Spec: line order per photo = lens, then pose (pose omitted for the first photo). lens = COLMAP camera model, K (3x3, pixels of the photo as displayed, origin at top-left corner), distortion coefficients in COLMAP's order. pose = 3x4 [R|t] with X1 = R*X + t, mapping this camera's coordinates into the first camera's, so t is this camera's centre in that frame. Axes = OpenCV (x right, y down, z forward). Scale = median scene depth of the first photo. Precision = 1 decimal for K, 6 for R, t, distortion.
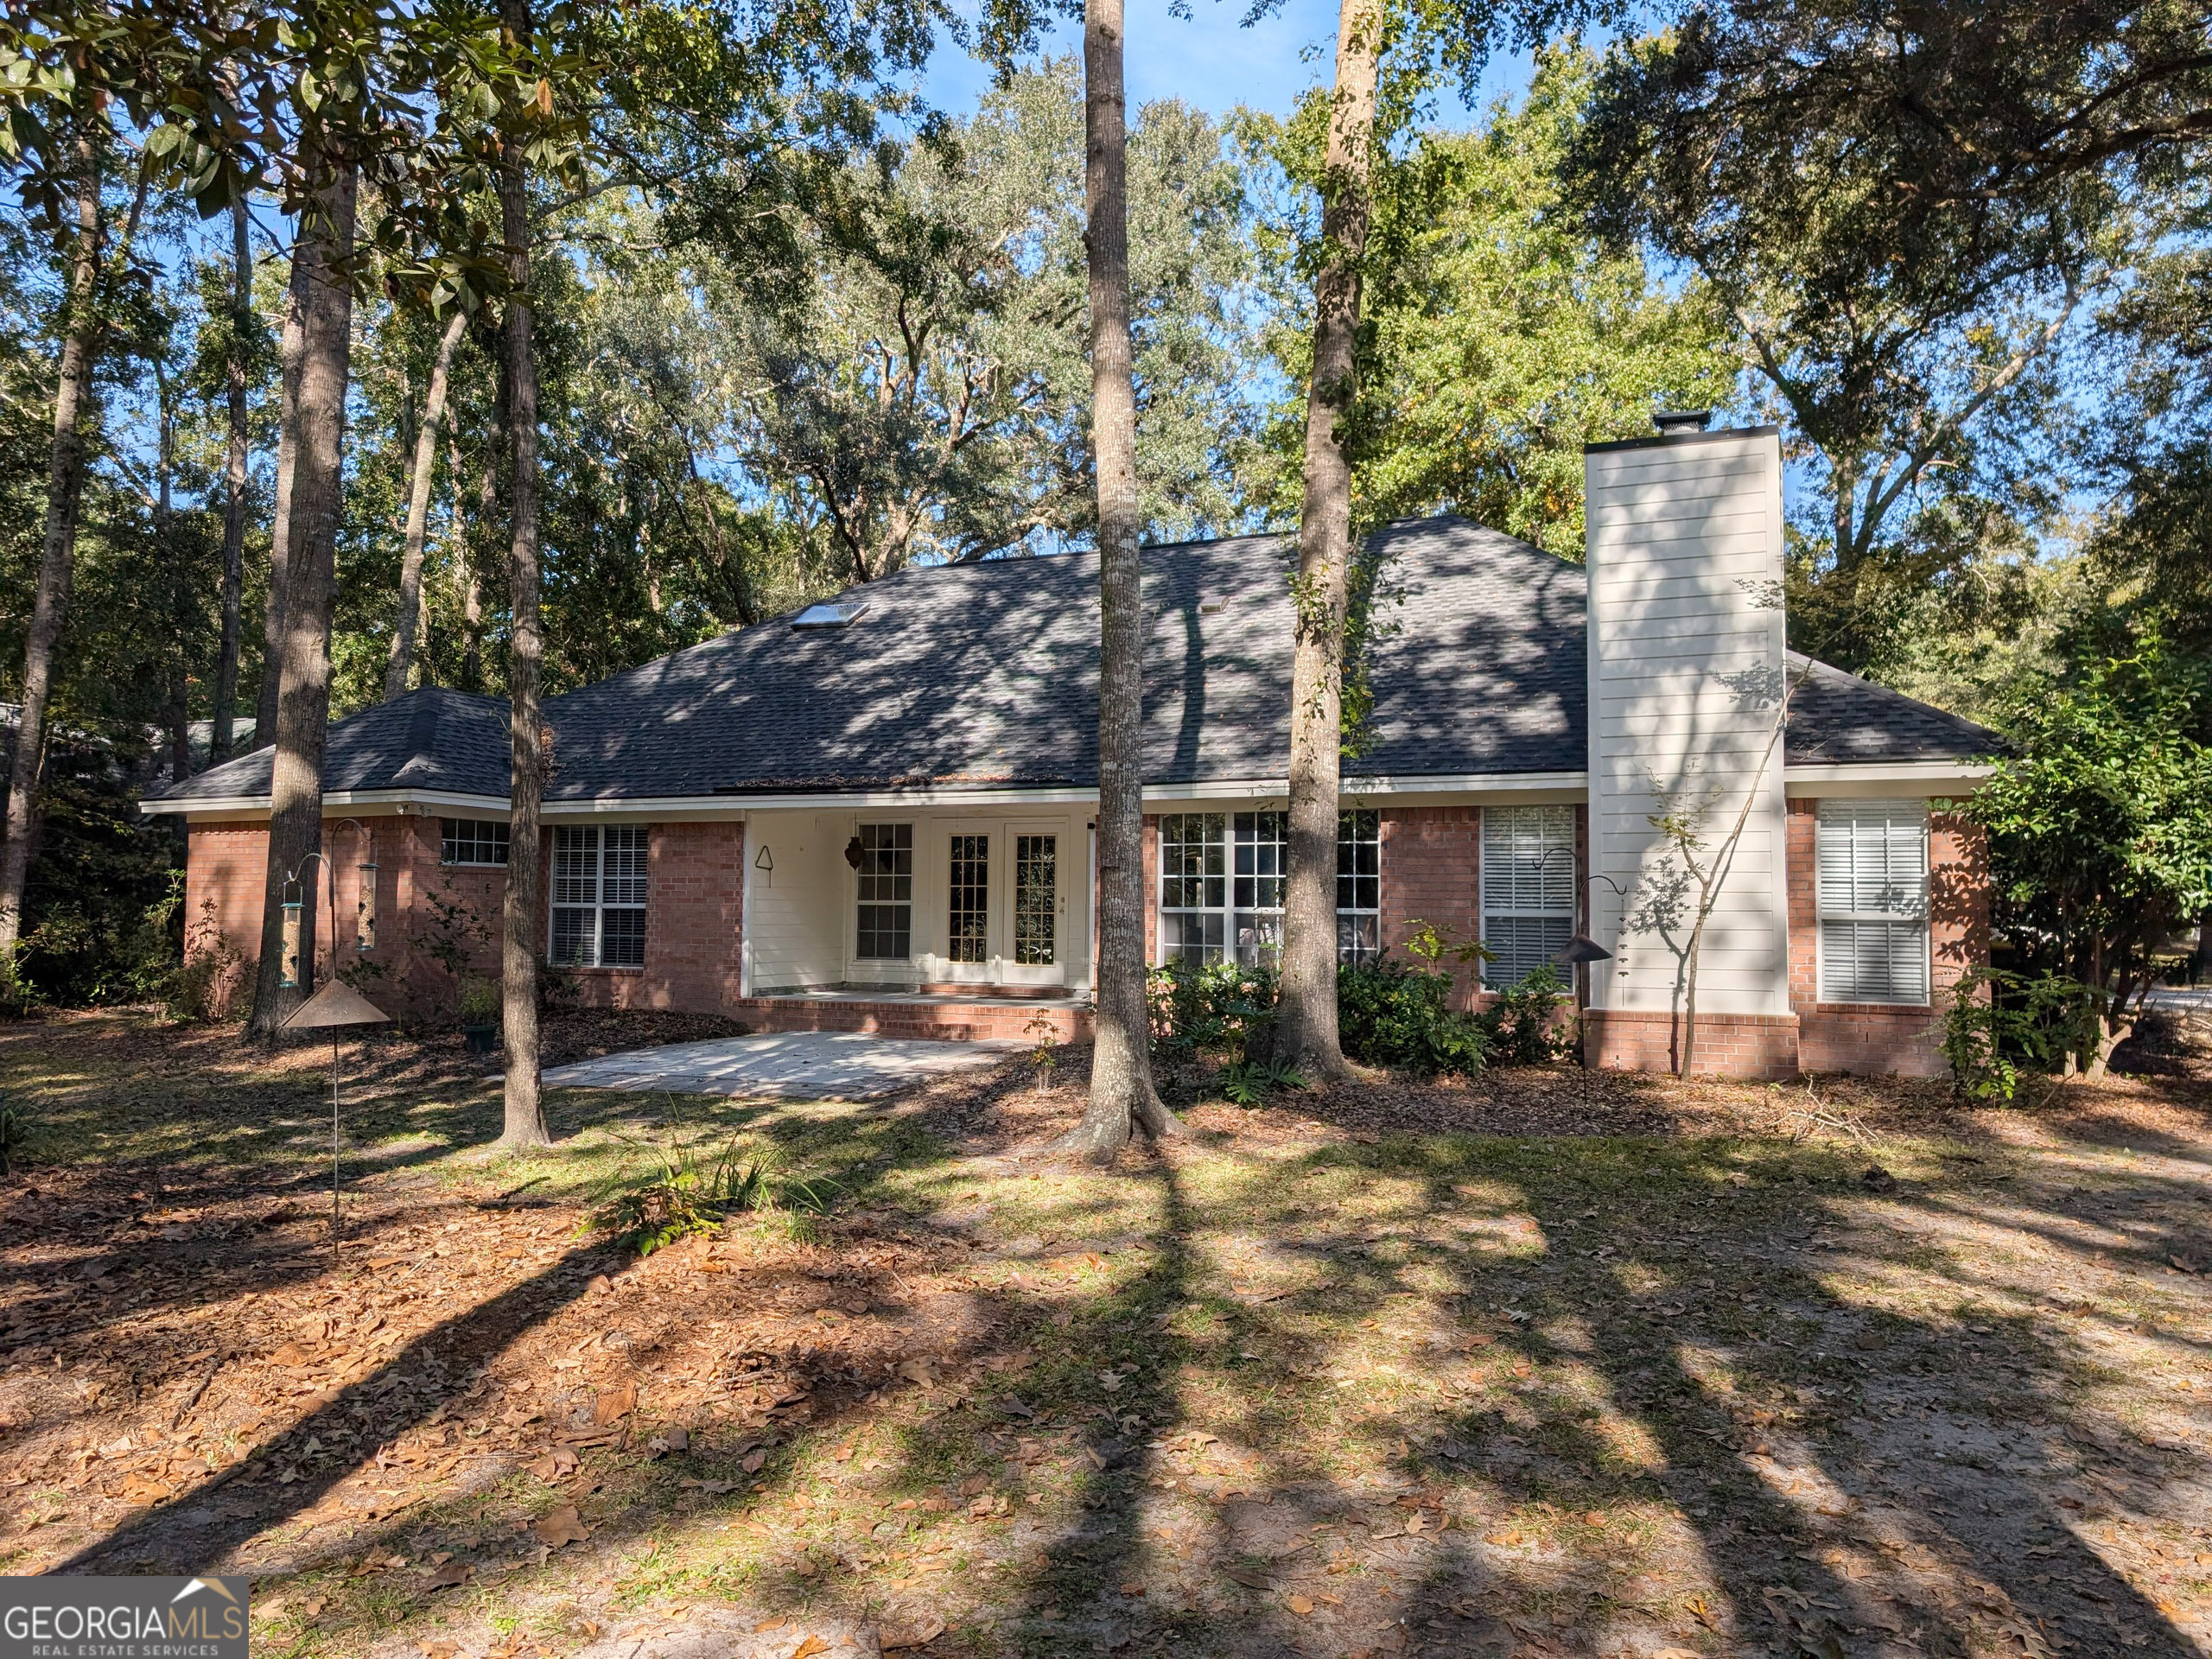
lens RADIAL K [[1564.7, 0, 1115.7], [0, 1564.7, 830.7], [0, 0, 1]] dist [0.003359, -0.001068]
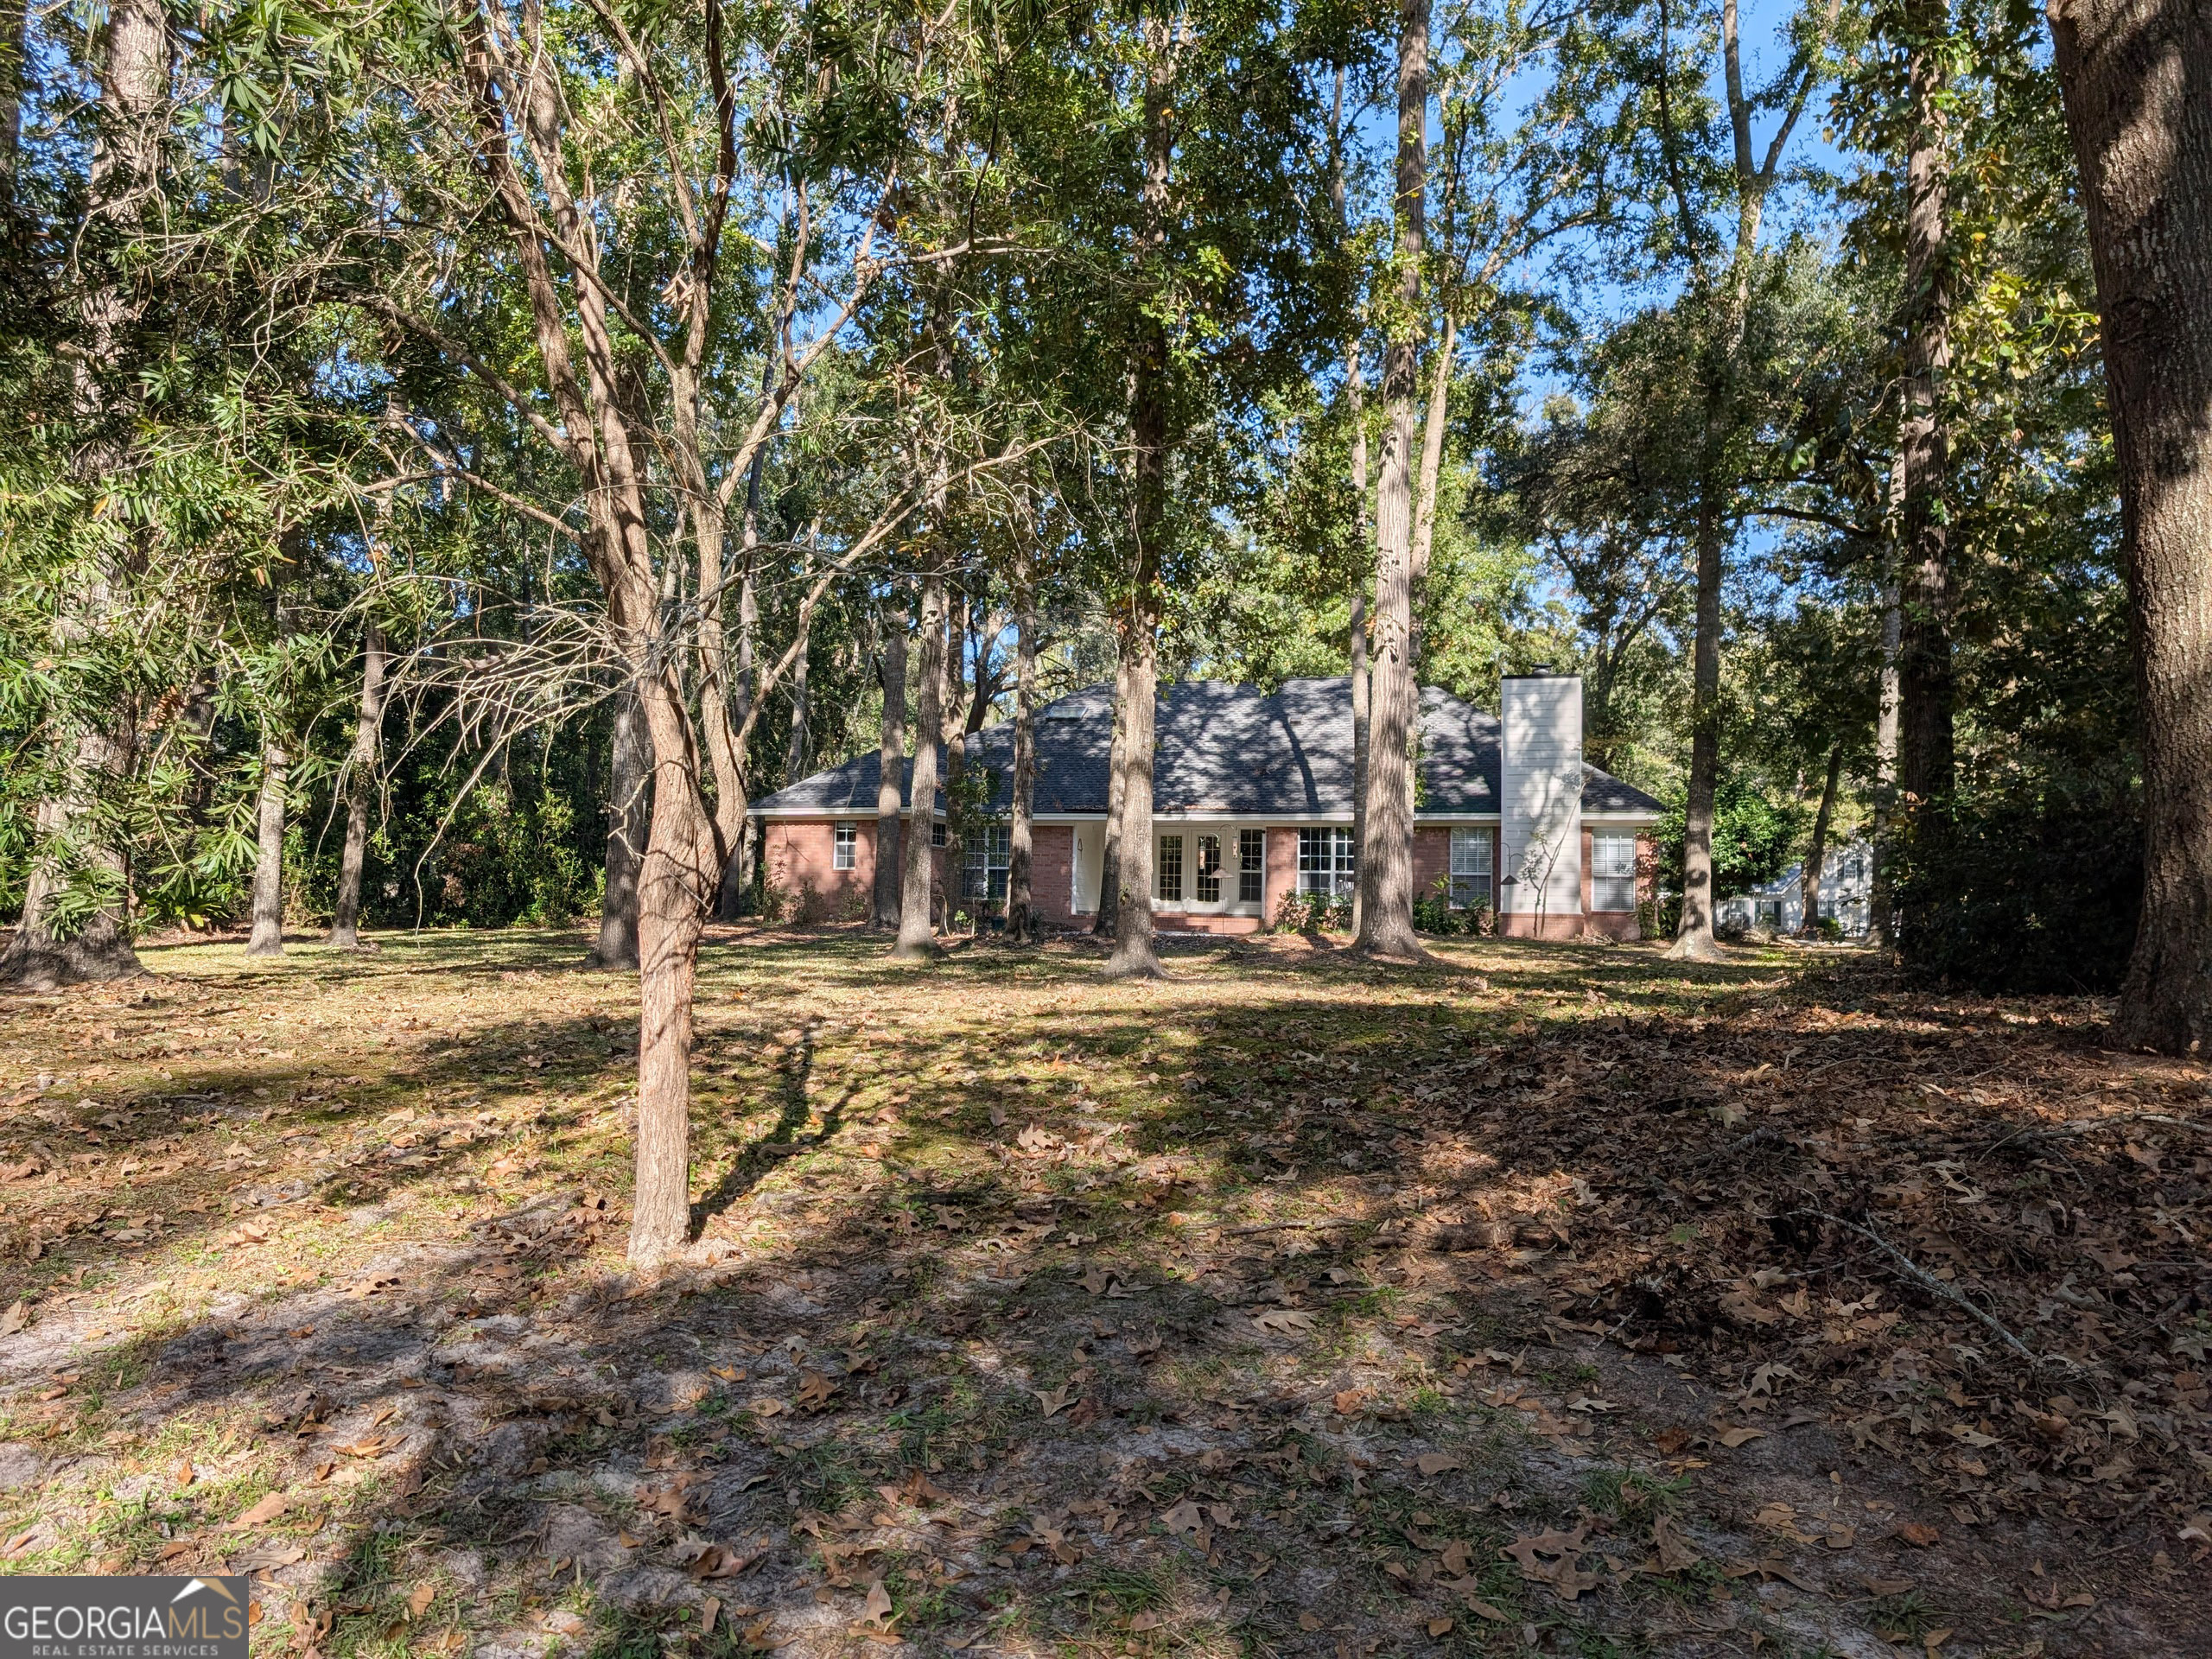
lens RADIAL K [[1564.7, 0, 1098.6], [0, 1564.7, 829.3], [0, 0, 1]] dist [0.003359, -0.001068]
pose [[0.991514, 0.019492, 0.128528, -0.540255], [-0.018521, 0.999790, -0.008744, 0.017831], [-0.128672, 0.006290, 0.991667, -1.127337]]
